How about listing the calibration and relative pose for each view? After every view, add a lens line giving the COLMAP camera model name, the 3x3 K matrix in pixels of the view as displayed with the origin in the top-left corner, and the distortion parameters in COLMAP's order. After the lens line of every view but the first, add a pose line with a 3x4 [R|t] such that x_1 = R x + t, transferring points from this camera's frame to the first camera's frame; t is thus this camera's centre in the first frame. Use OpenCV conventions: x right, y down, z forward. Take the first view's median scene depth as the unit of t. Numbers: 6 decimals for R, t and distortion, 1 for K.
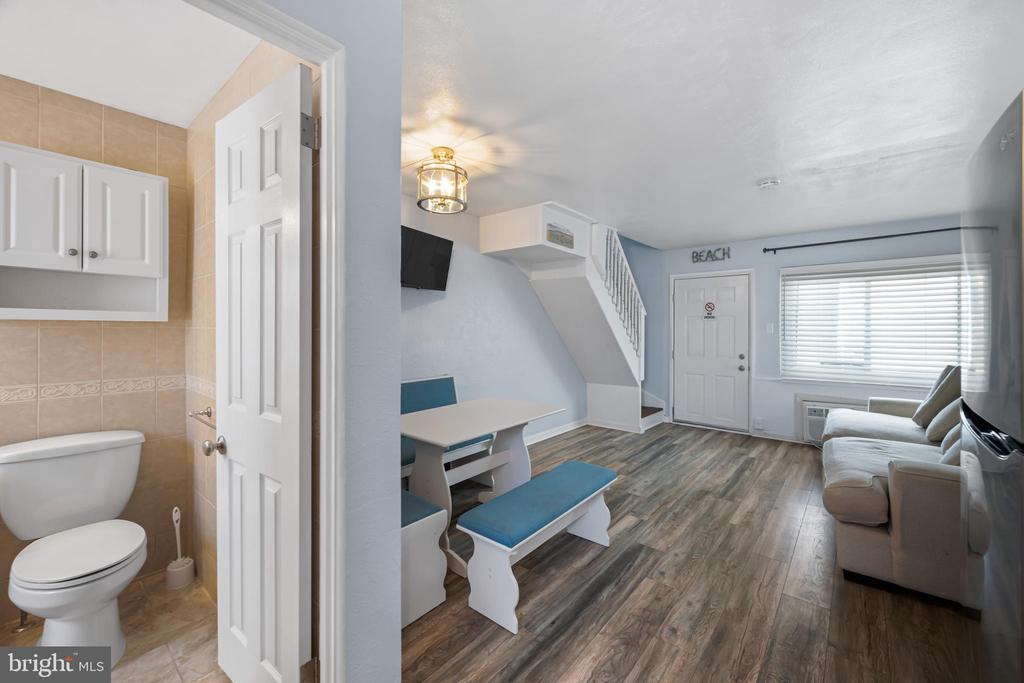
lens RADIAL K [[409.0, 0, 514.5], [0, 409.0, 328.9], [0, 0, 1]] dist [0.001719, -0.000206]
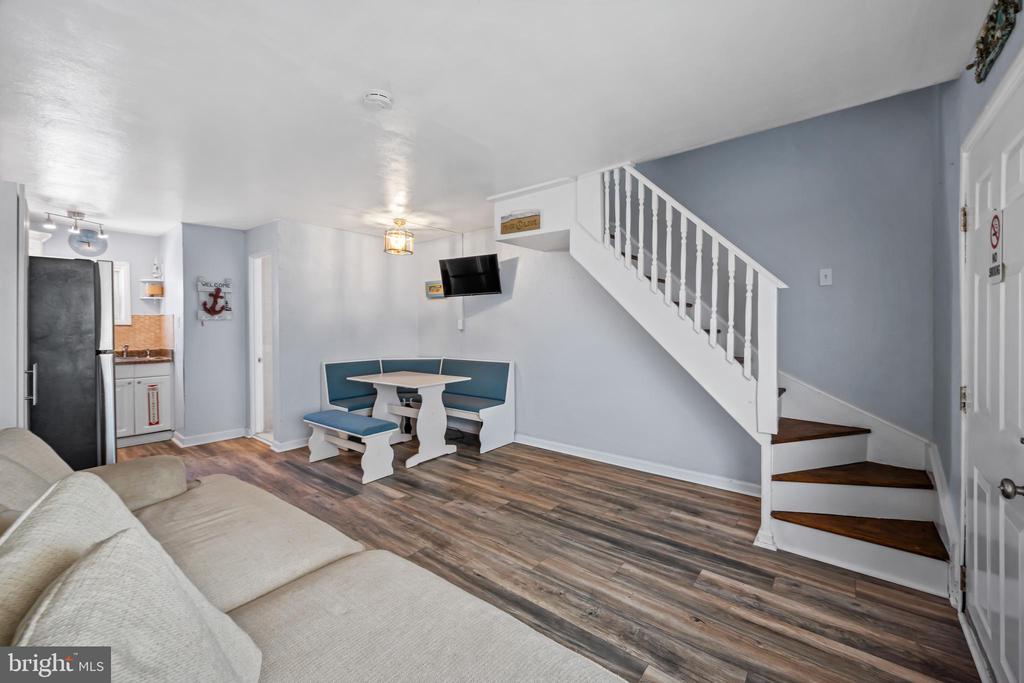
lens RADIAL K [[409.0, 0, 514.5], [0, 409.0, 328.9], [0, 0, 1]] dist [0.001719, -0.000206]
pose [[0.014303, 0.008439, -0.999862, 0.959125], [0.004513, 0.999954, 0.008505, 0.006117], [0.999888, -0.004634, 0.014264, 0.898073]]
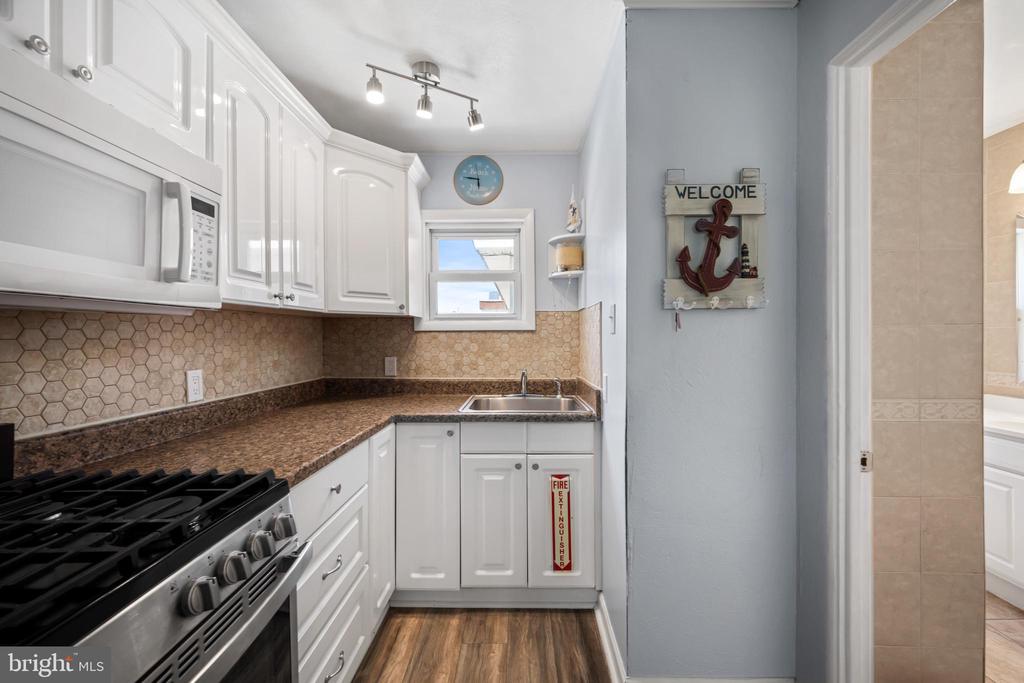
lens RADIAL K [[402.0, 0, 512.2], [0, 402.0, 339.5], [0, 0, 1]] dist [-0.000506, -0.000103]
pose [[-0.775413, 0.006850, -0.631417, 0.153049], [0.003450, 0.999972, 0.006612, 0.009384], [0.631445, 0.002949, -0.775415, 0.239908]]
